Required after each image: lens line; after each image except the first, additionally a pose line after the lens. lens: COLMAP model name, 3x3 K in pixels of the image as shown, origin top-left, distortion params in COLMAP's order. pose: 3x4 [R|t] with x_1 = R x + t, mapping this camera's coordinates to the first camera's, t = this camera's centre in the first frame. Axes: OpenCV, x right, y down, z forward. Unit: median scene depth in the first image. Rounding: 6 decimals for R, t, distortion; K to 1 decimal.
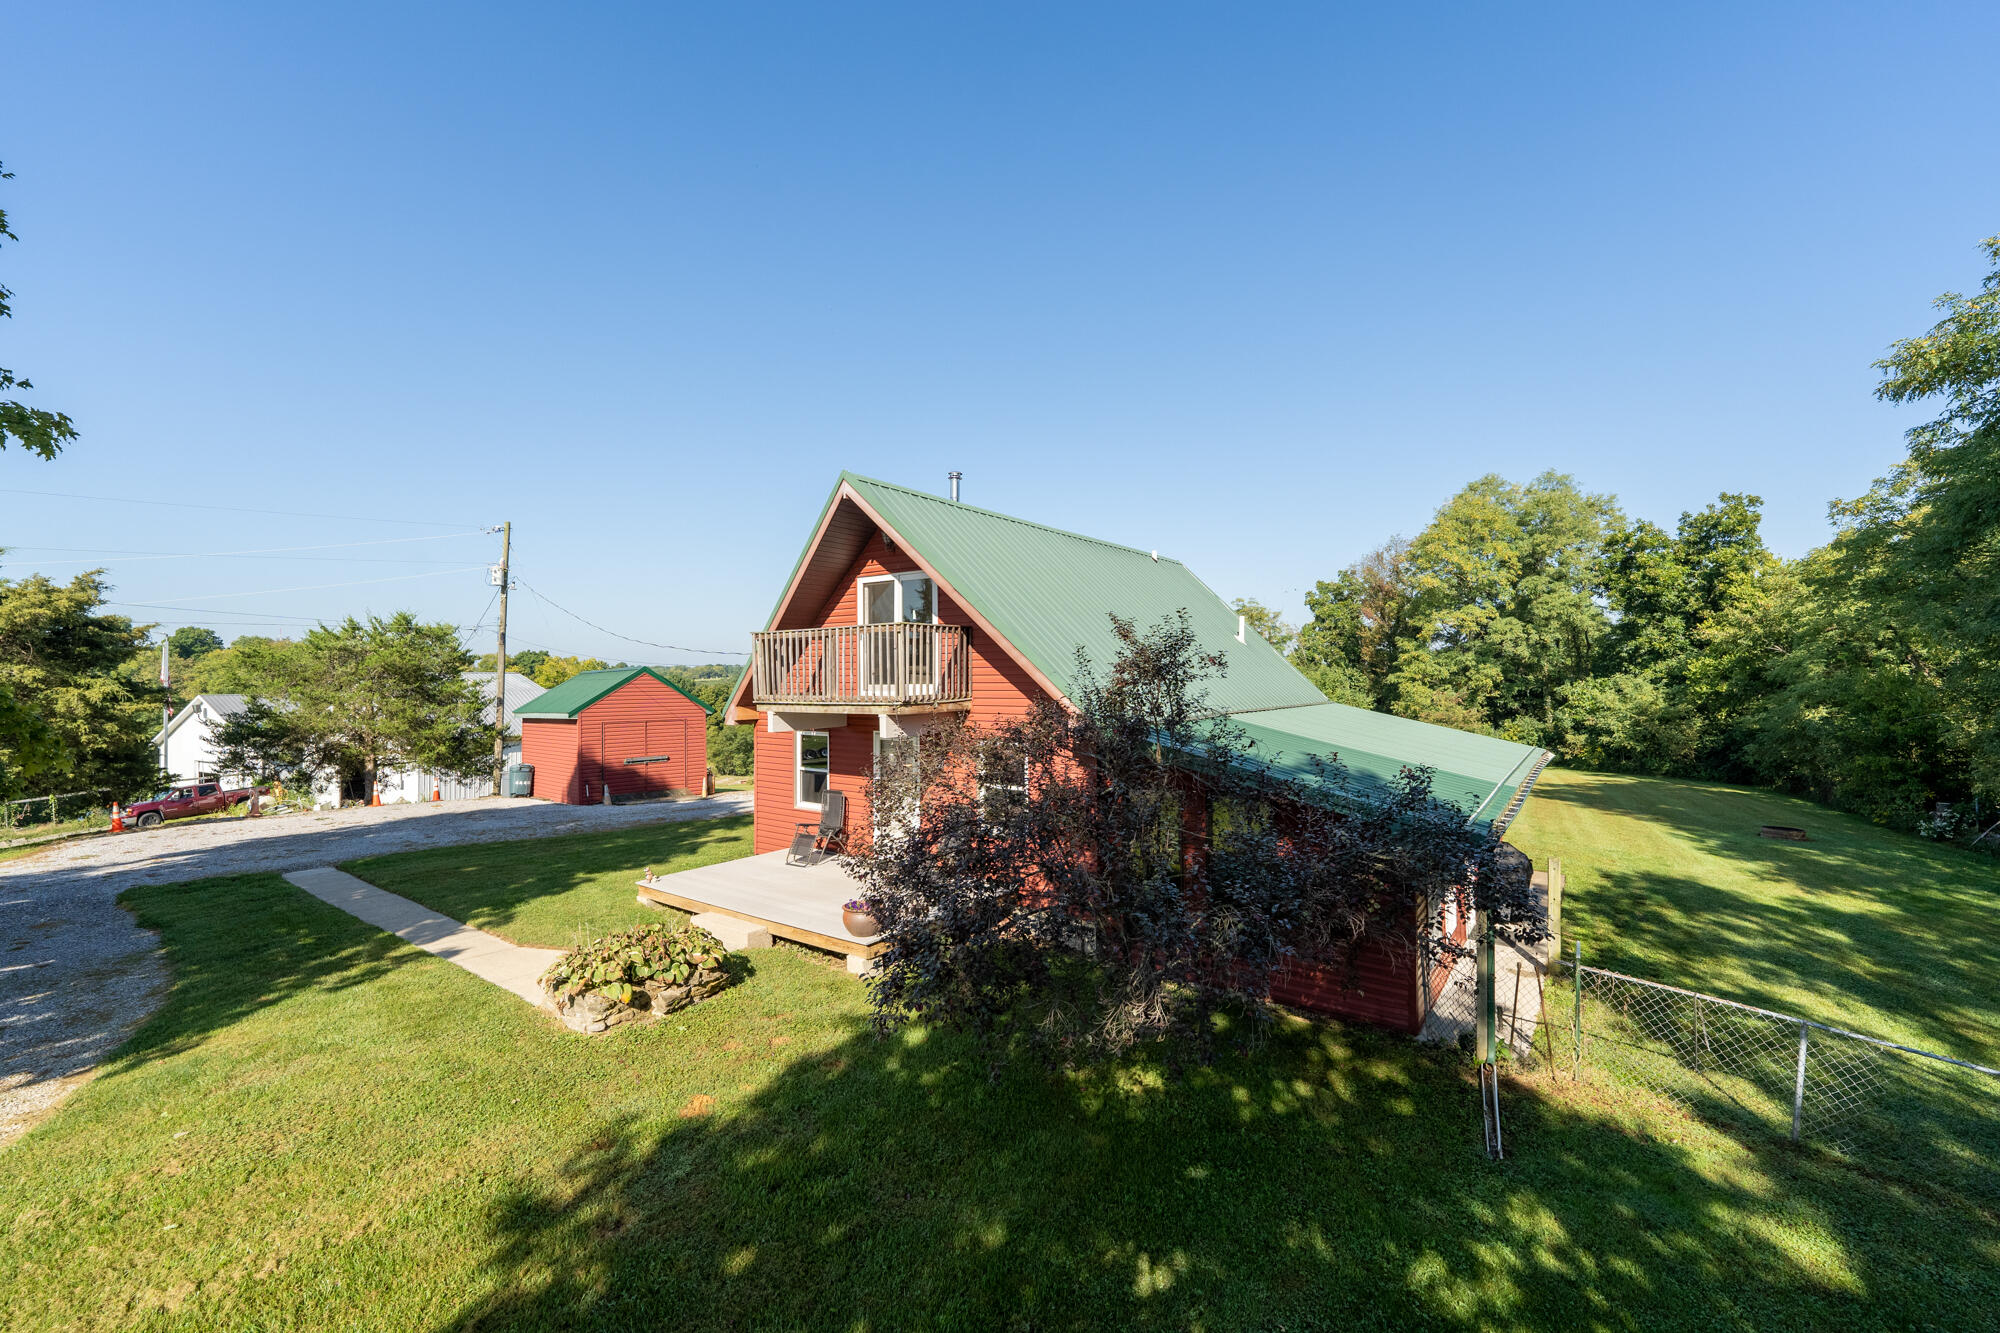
lens RADIAL K [[820.0, 0, 1021.1], [0, 820.0, 667.9], [0, 0, 1]] dist [-0.011909, -0.000162]
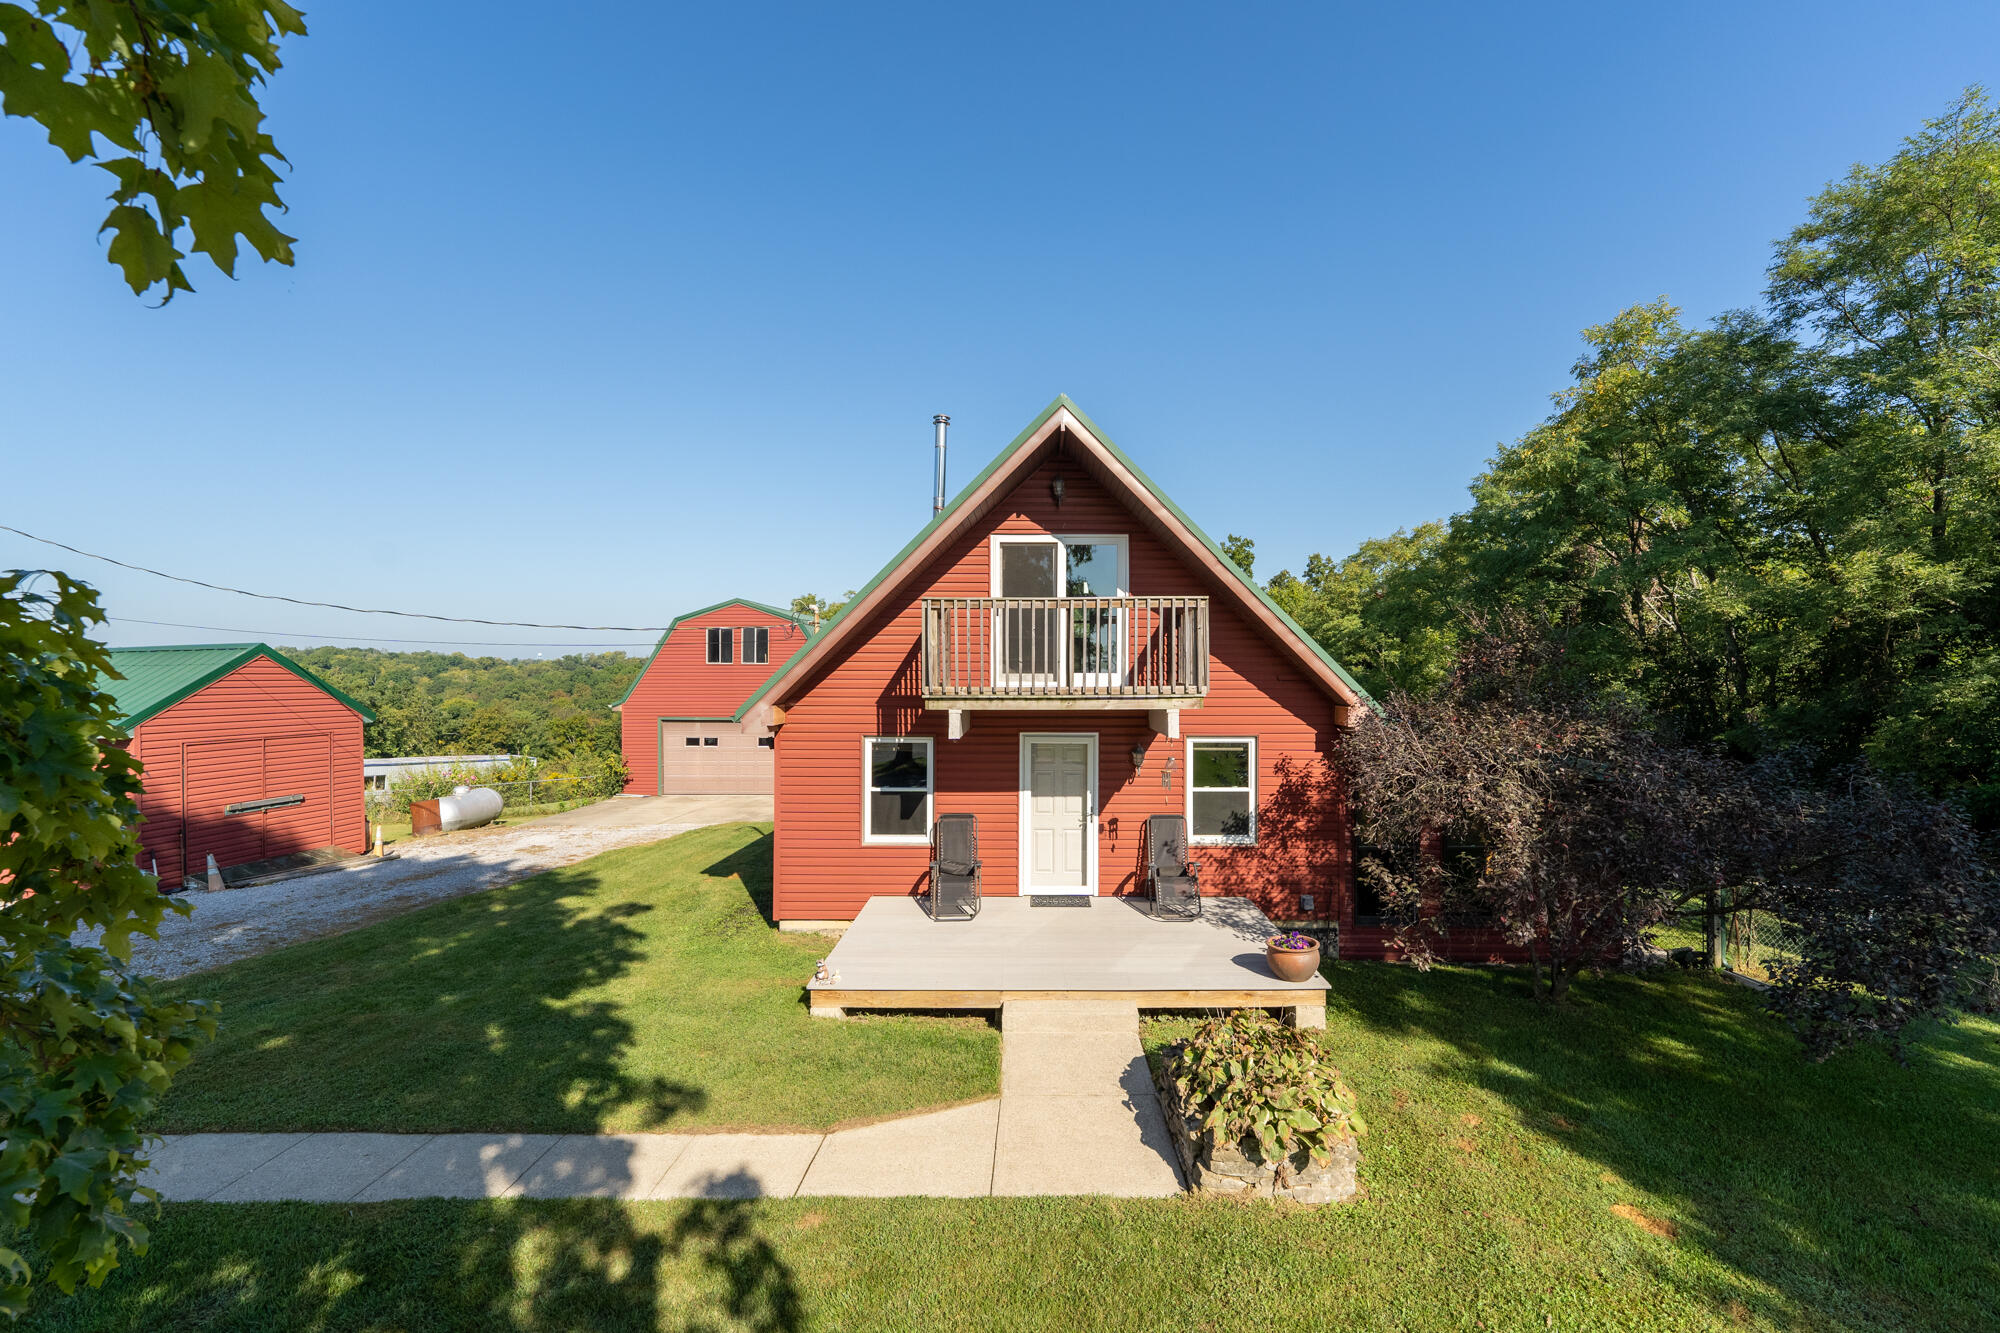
lens RADIAL K [[820.0, 0, 1003.7], [0, 820.0, 666.9], [0, 0, 1]] dist [-0.011909, -0.000162]
pose [[0.807361, 0.008821, 0.589992, -0.645825], [-0.011309, 0.999936, 0.000525, 0.013745], [-0.589949, -0.007097, 0.807409, 0.372706]]
